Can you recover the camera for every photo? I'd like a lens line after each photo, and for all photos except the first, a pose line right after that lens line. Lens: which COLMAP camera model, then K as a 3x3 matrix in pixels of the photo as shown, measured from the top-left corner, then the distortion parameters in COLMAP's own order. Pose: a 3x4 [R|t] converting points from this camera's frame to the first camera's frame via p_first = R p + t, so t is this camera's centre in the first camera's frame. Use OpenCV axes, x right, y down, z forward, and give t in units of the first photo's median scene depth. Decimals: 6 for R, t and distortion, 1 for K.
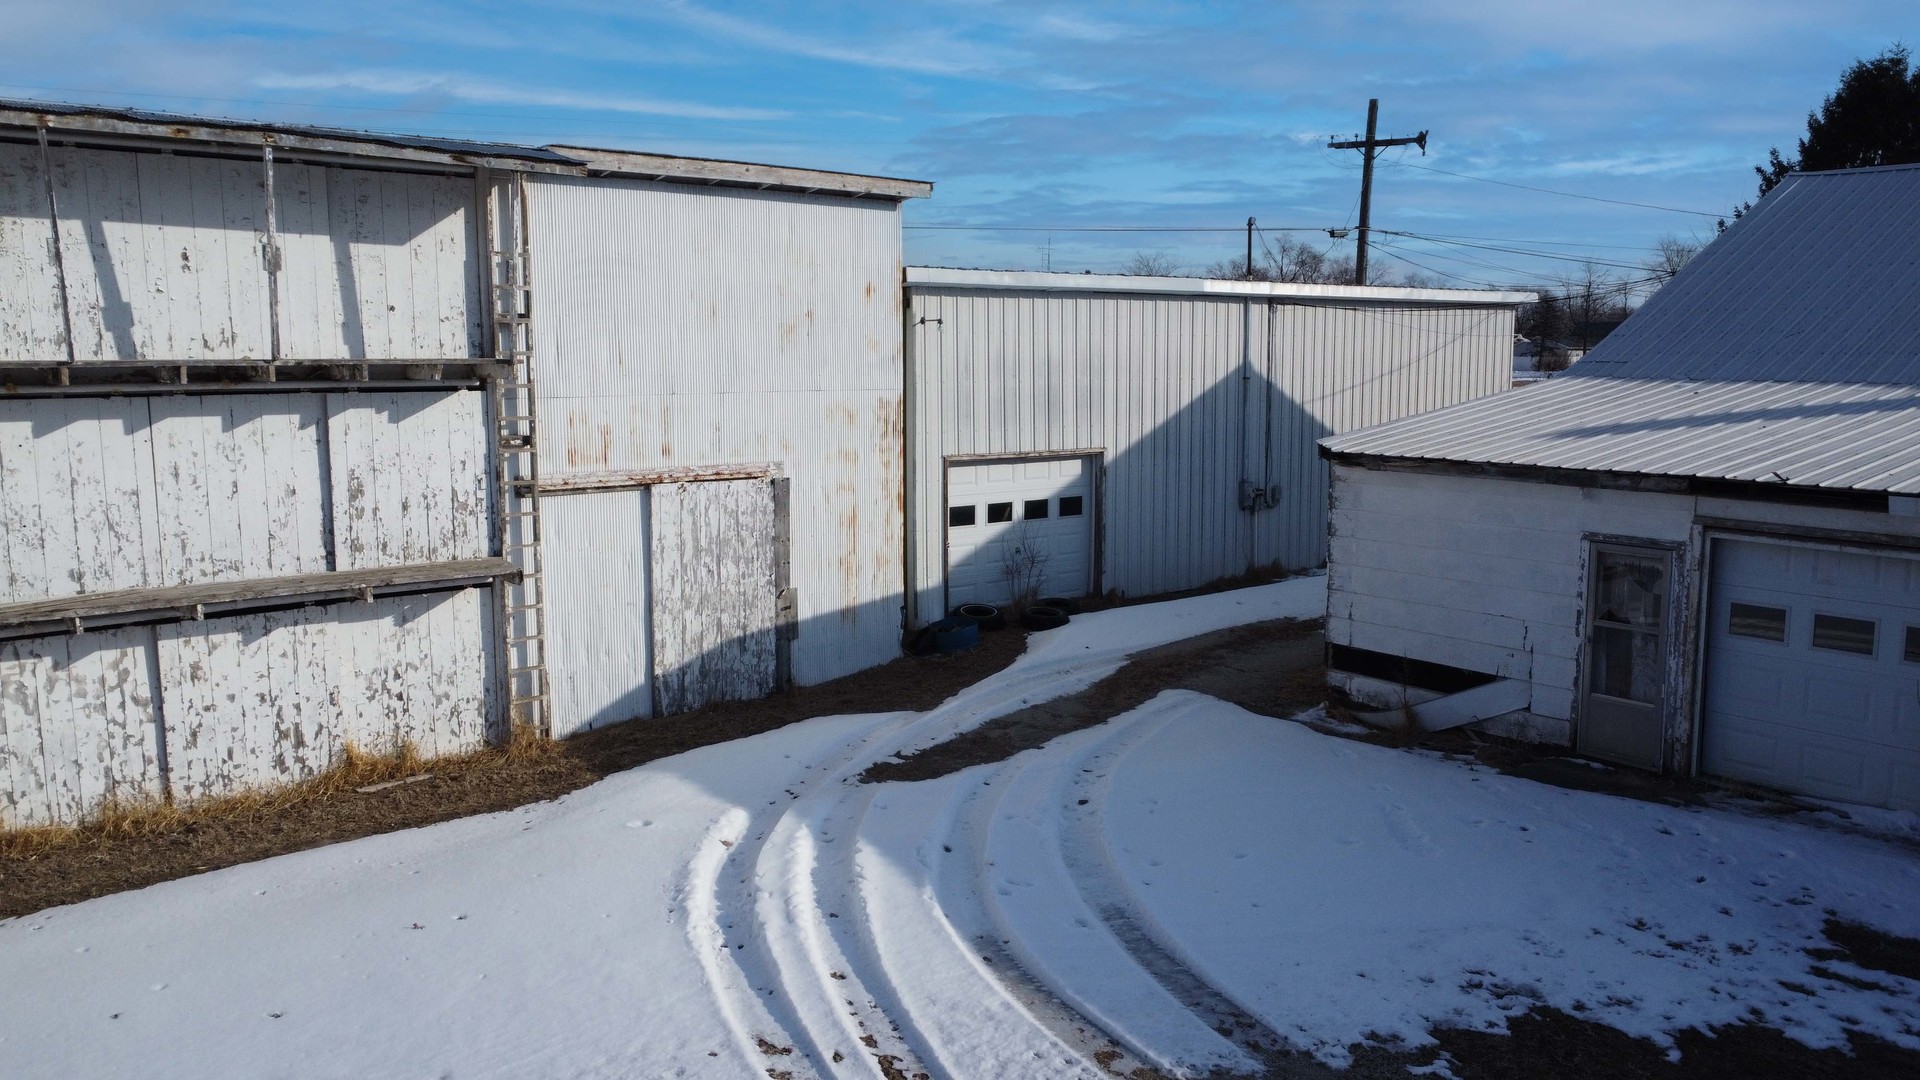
lens RADIAL K [[1432.0, 0, 972.3], [0, 1432.0, 542.0], [0, 0, 1]] dist [0.011002, -0.005377]
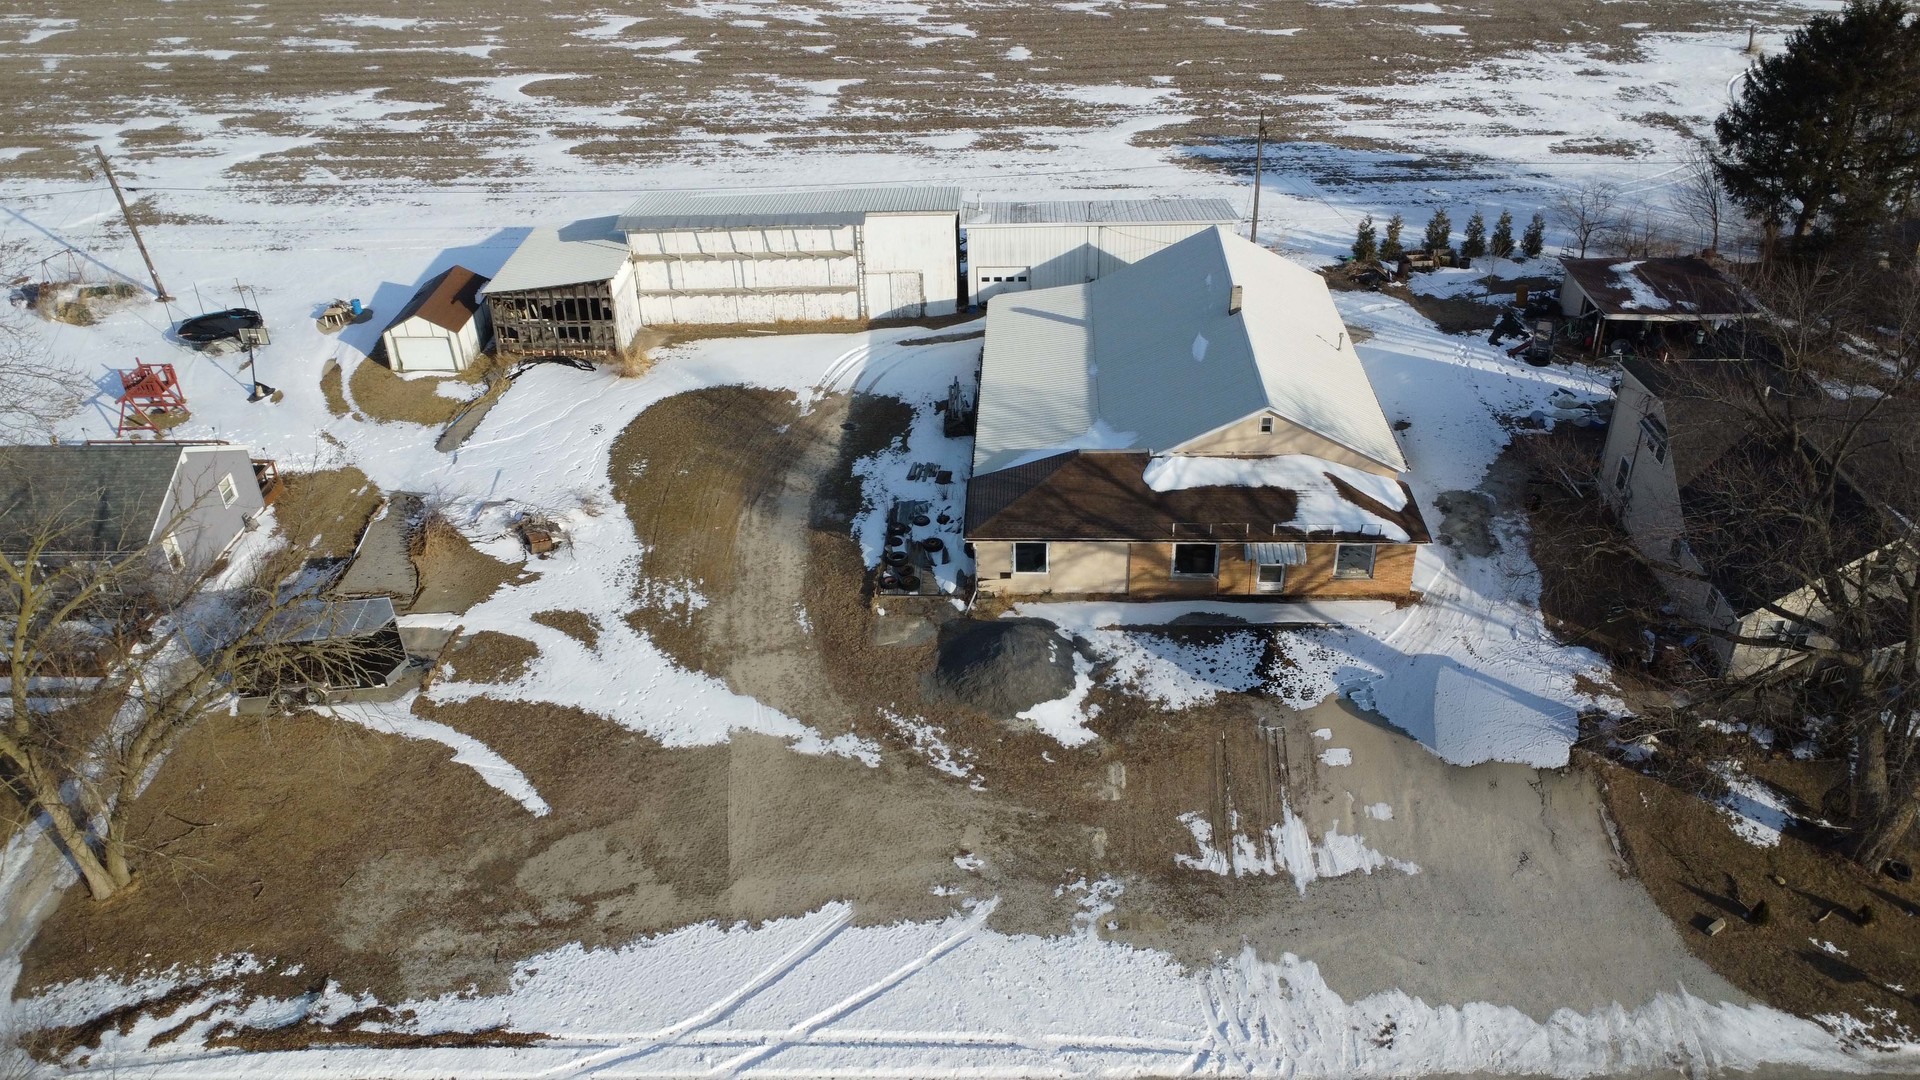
lens RADIAL K [[1432.0, 0, 968.7], [0, 1432.0, 529.7], [0, 0, 1]] dist [0.011002, -0.005377]
pose [[0.764111, 0.319875, -0.560191, 3.267816], [-0.062888, 0.901201, 0.428815, -1.485541], [0.642012, -0.292433, 0.708734, -2.791048]]
